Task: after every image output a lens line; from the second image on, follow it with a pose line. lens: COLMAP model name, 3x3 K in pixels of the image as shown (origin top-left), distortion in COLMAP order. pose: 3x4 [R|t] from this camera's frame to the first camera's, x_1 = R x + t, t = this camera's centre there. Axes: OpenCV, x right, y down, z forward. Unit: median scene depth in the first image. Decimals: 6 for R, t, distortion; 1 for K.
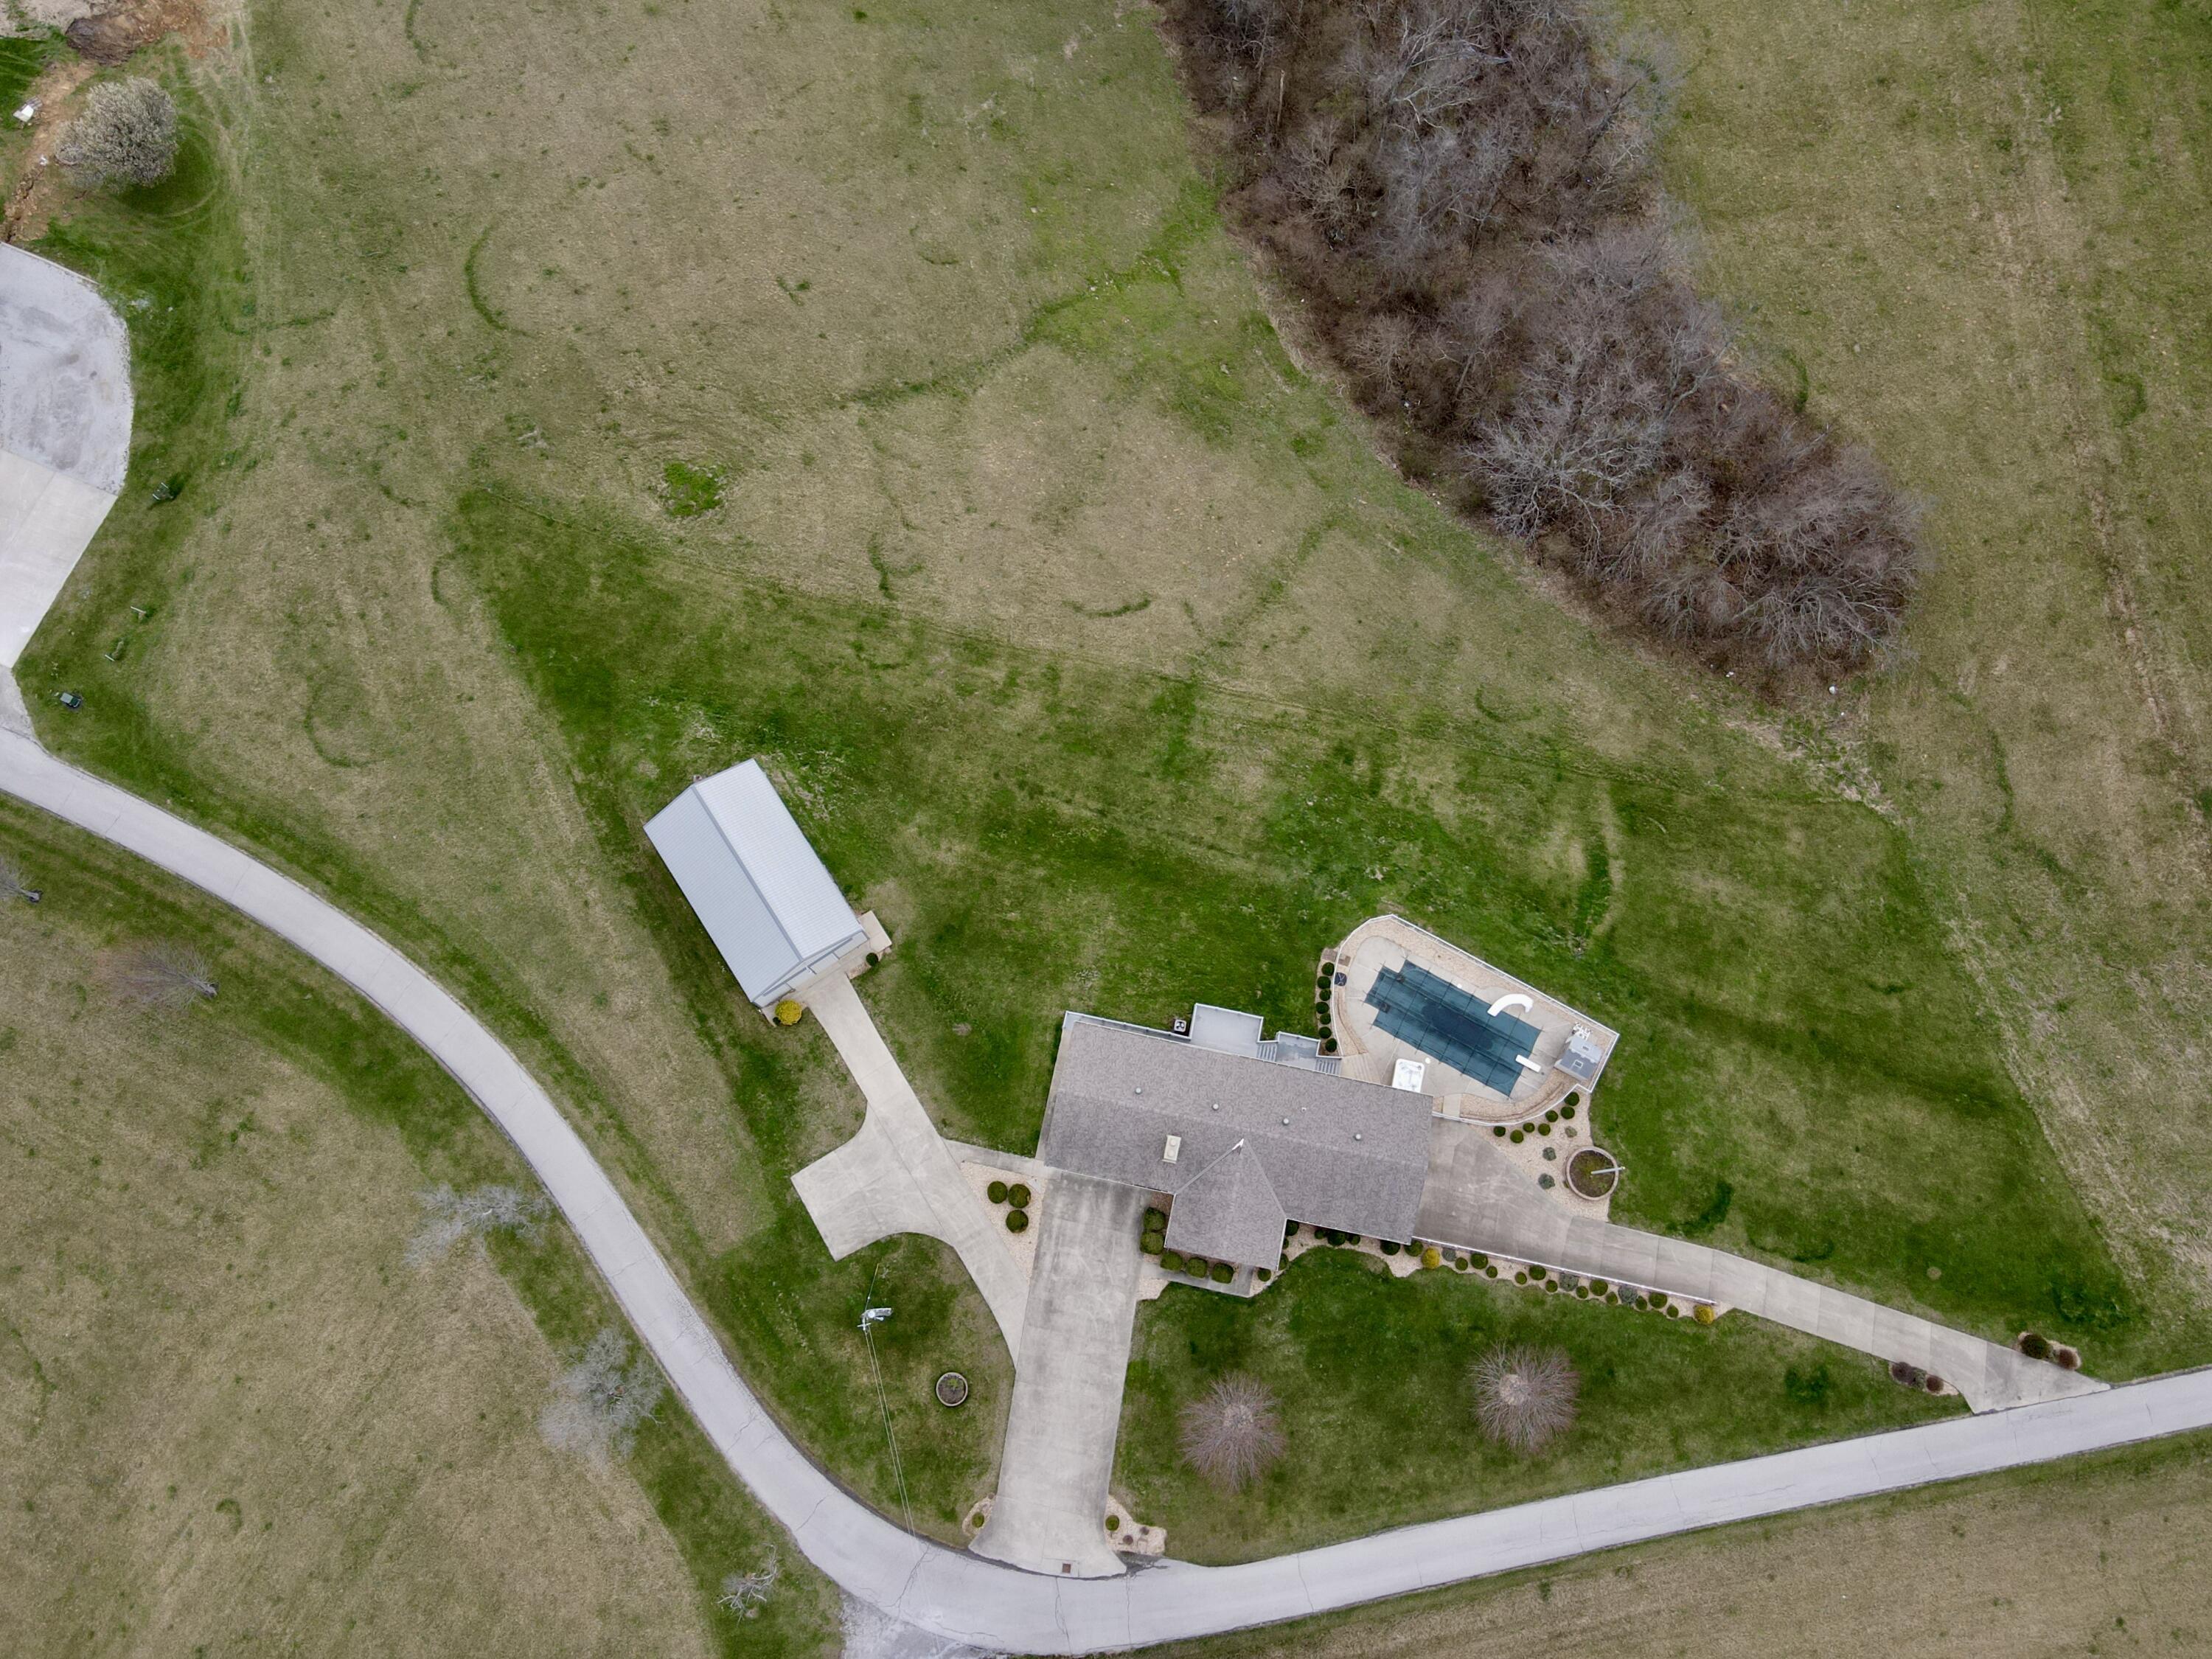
lens RADIAL K [[1623.8, 0, 1109.2], [0, 1623.8, 827.3], [0, 0, 1]] dist [0.009735, 0.018837]
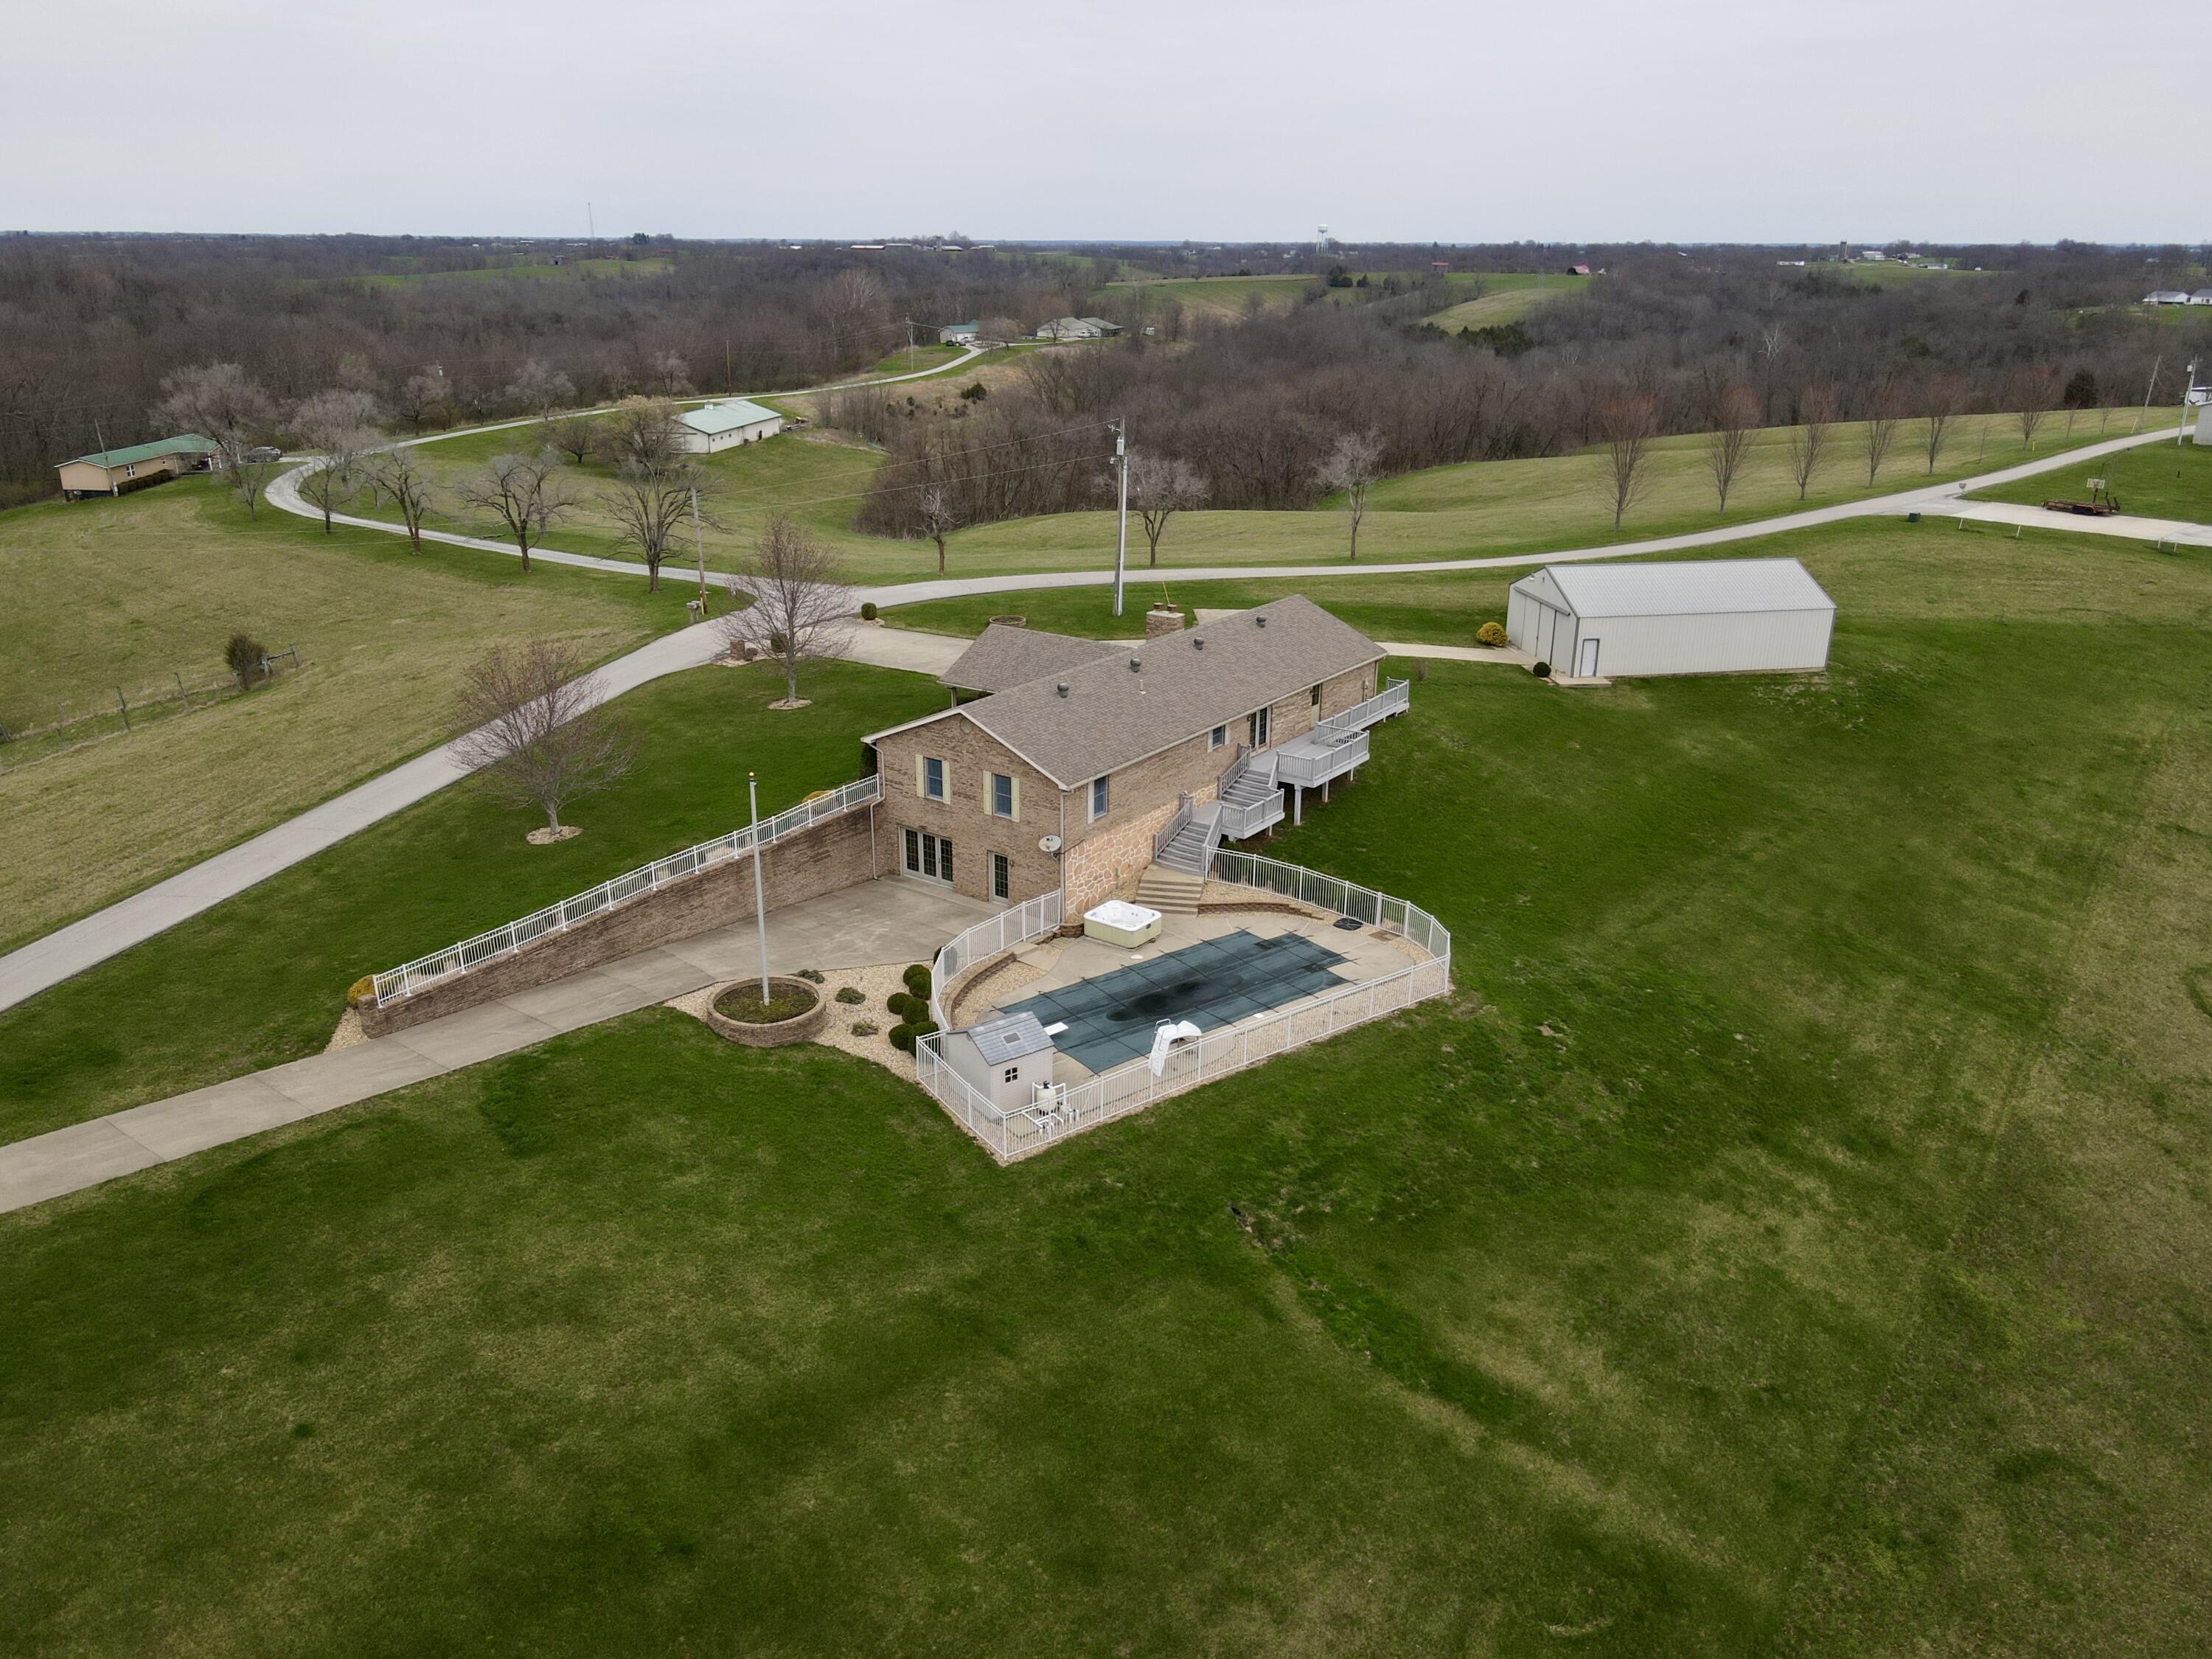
lens RADIAL K [[1623.8, 0, 1105.0], [0, 1623.8, 823.4], [0, 0, 1]] dist [0.009735, 0.018837]
pose [[-0.405483, 0.310100, -0.859896, 0.604710], [-0.887535, 0.091589, 0.451545, -0.072685], [0.218781, 0.946282, 0.238087, 0.835381]]
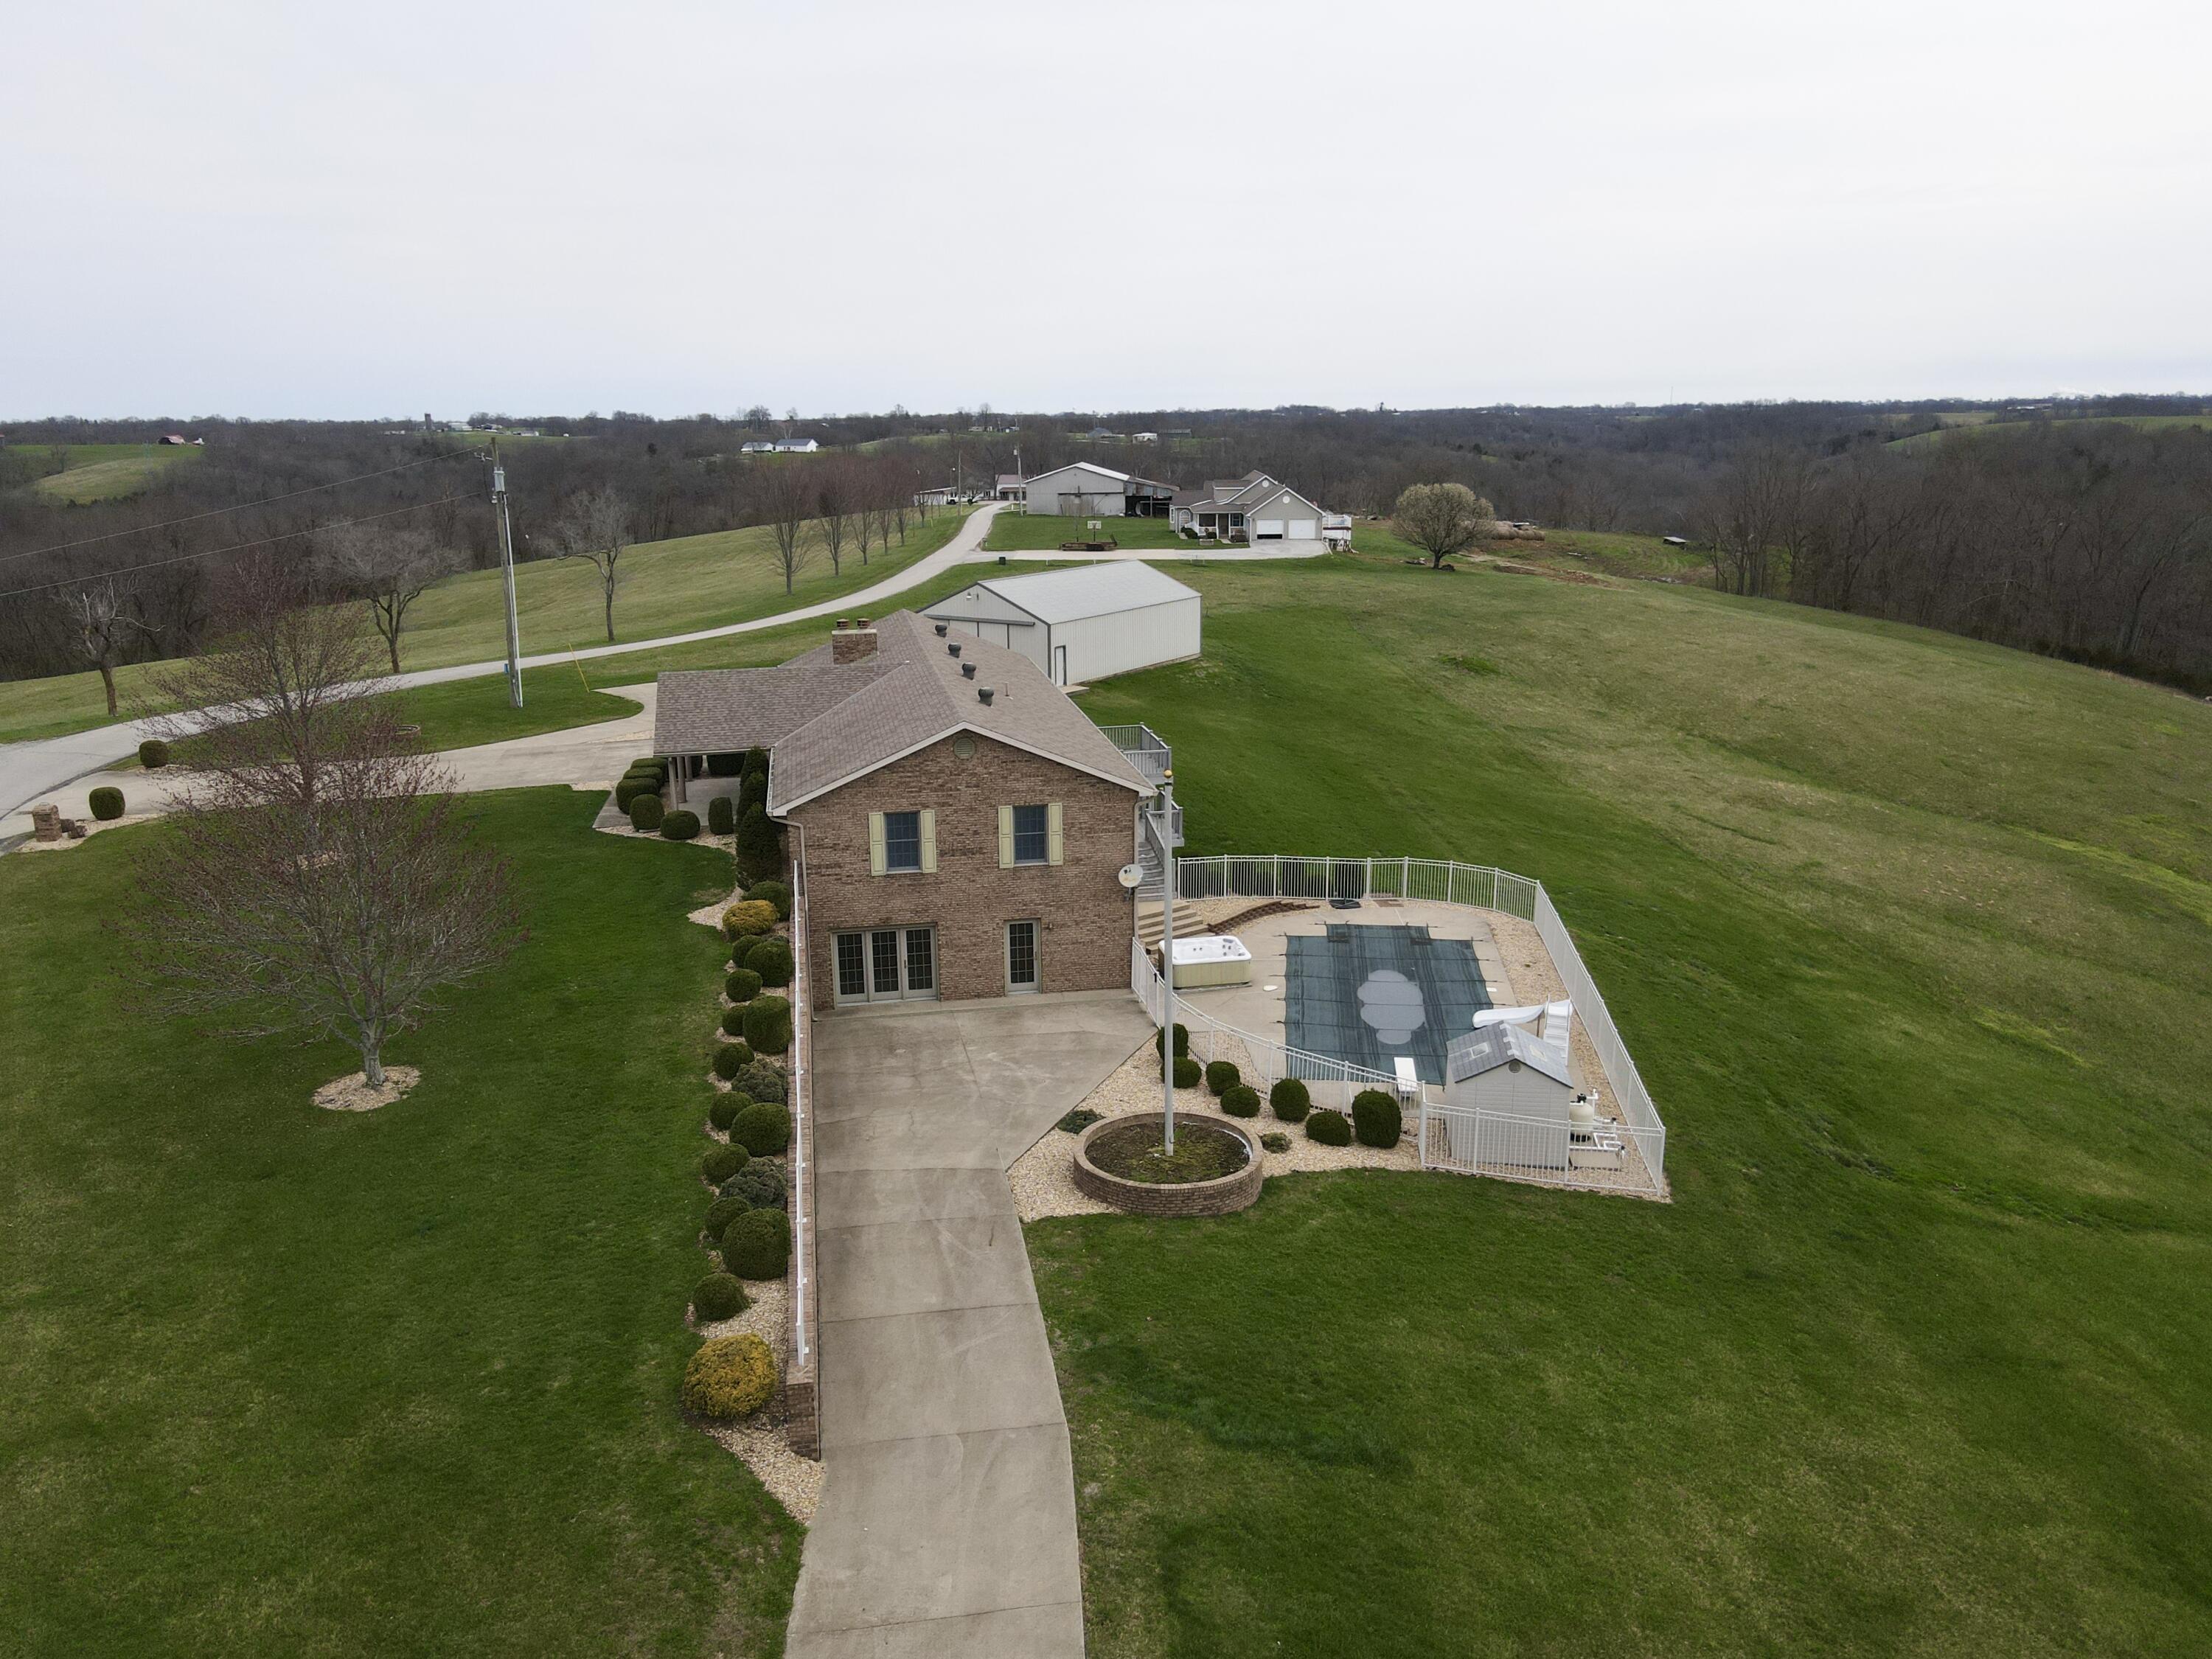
lens RADIAL K [[1623.8, 0, 1103.5], [0, 1623.8, 825.5], [0, 0, 1]] dist [0.009735, 0.018837]
pose [[0.378940, 0.225923, -0.897420, 0.509472], [-0.894773, 0.336950, -0.292996, 0.274582], [0.236191, 0.914015, 0.329833, 0.823545]]
